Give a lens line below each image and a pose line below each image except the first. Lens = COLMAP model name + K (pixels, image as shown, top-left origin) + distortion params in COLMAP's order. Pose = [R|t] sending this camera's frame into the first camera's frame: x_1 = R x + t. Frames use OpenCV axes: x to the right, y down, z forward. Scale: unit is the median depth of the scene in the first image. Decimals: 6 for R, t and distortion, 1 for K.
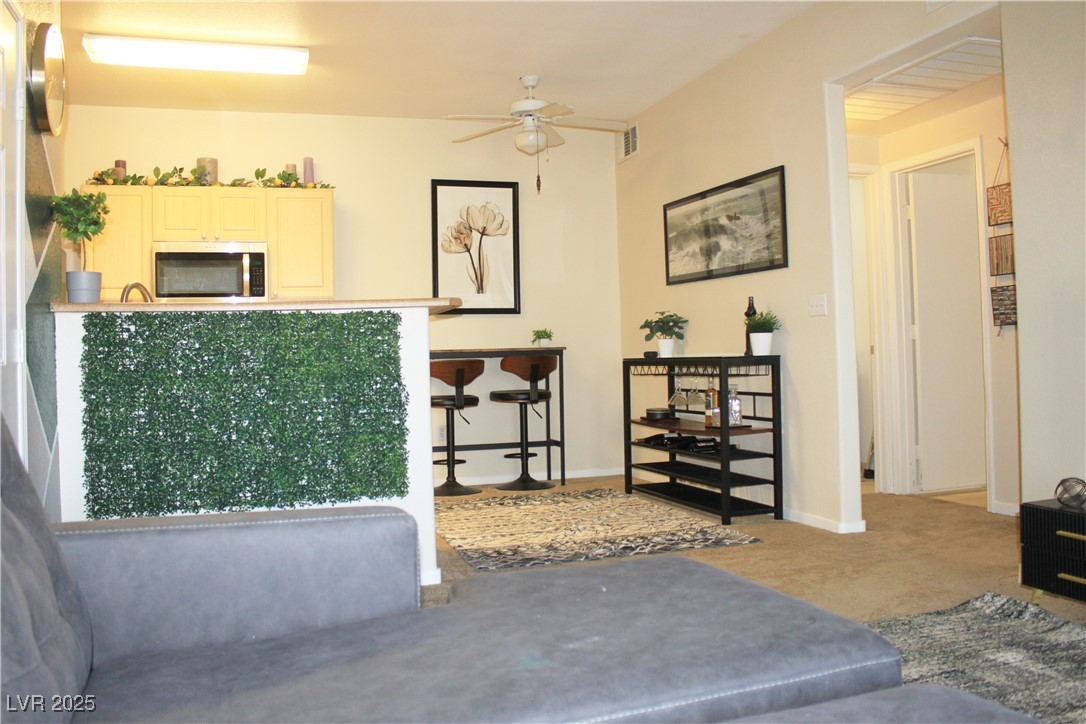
lens RADIAL K [[1007.1, 0, 567.5], [0, 1007.1, 360.5], [0, 0, 1]] dist [-0.178752, 0.170184]
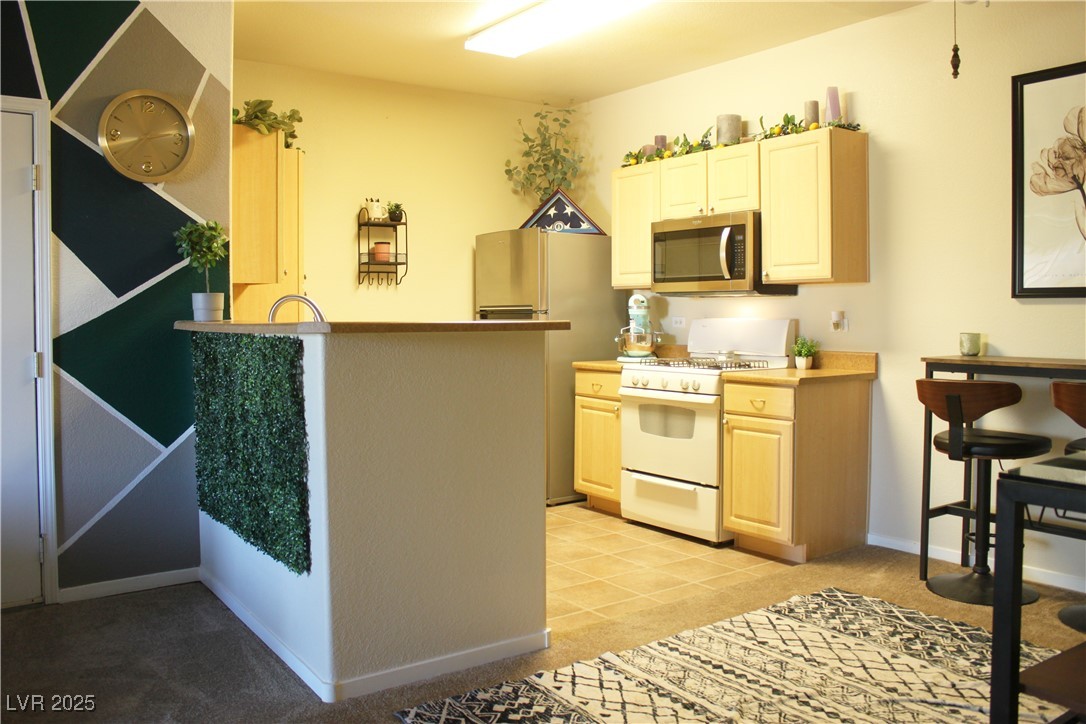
lens RADIAL K [[914.7, 0, 571.8], [0, 914.7, 335.1], [0, 0, 1]] dist [-0.160708, 0.166299]
pose [[0.239406, 0.068933, -0.968469, 0.340924], [0.009375, 0.997266, 0.073300, -0.067143], [0.970874, -0.026628, 0.238105, 0.619462]]
